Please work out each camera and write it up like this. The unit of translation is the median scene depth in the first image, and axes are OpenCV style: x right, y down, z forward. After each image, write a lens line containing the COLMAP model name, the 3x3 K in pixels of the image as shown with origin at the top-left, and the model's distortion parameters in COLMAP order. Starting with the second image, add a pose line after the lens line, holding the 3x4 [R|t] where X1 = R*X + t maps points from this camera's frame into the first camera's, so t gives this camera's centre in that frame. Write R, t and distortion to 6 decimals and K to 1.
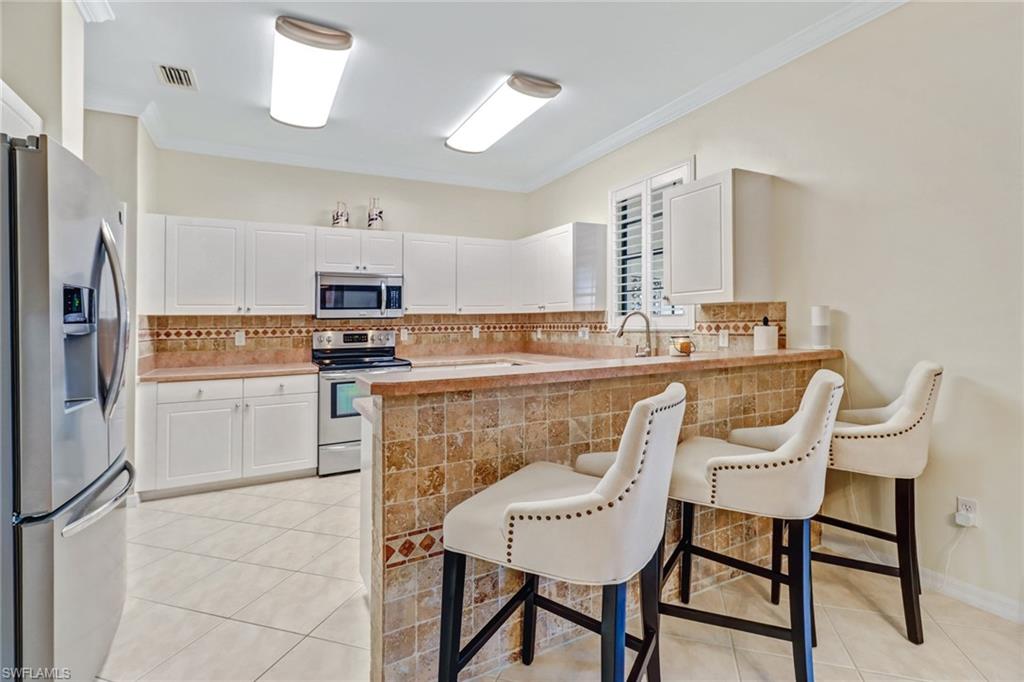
lens RADIAL K [[483.1, 0, 498.5], [0, 483.1, 319.3], [0, 0, 1]] dist [0.011146, 0.000409]
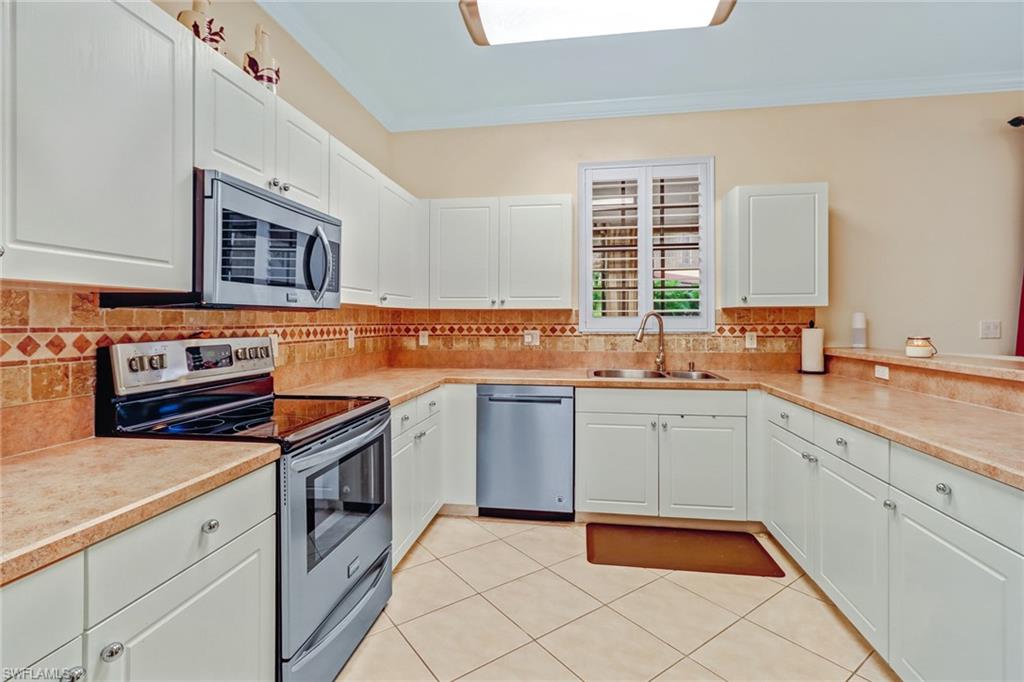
lens RADIAL K [[483.1, 0, 509.6], [0, 483.1, 332.8], [0, 0, 1]] dist [0.011146, 0.000409]
pose [[0.577059, -0.005434, 0.816684, -0.509545], [-0.012048, 0.999812, 0.015165, 0.010050], [-0.816613, -0.018591, 0.576886, 0.595230]]
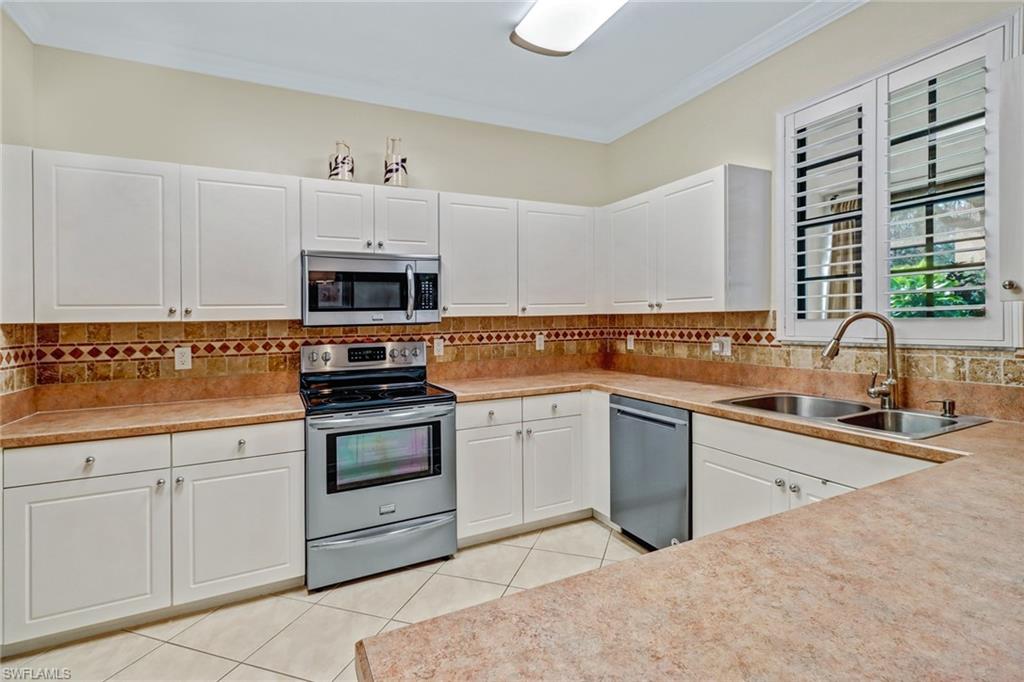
lens RADIAL K [[483.1, 0, 504.2], [0, 483.1, 323.6], [0, 0, 1]] dist [0.011146, 0.000409]
pose [[0.999911, -0.005584, -0.012102, -0.107800], [0.005759, 0.999879, 0.014450, -0.011597], [0.012019, -0.014518, 0.999822, 0.368729]]
